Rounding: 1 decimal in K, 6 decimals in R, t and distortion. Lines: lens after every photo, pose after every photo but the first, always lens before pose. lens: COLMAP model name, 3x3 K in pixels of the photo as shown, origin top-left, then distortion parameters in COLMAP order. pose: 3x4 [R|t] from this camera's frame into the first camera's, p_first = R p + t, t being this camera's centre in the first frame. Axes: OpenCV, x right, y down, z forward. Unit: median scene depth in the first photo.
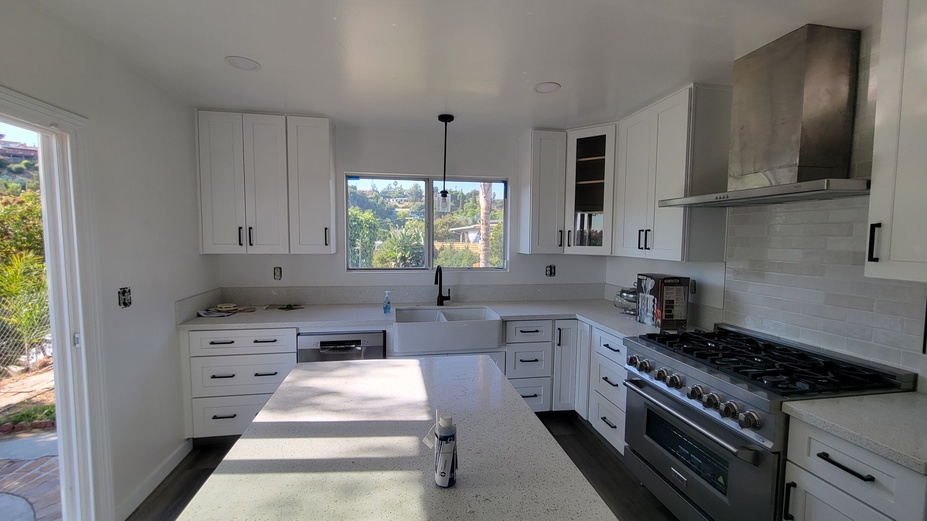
lens RADIAL K [[376.6, 0, 465.4], [0, 376.6, 263.6], [0, 0, 1]] dist [-0.001478, -0.000502]
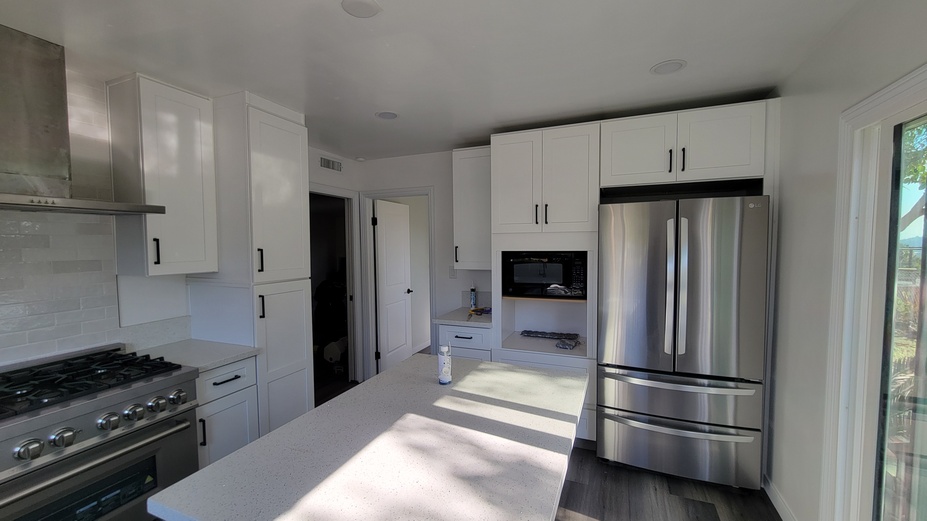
lens RADIAL K [[376.6, 0, 458.8], [0, 376.6, 267.1], [0, 0, 1]] dist [-0.001478, -0.000502]
pose [[-0.841556, -0.017444, 0.539889, -0.870206], [0.045219, 0.993695, 0.102591, -0.115299], [-0.538274, 0.110750, -0.835461, 1.942329]]
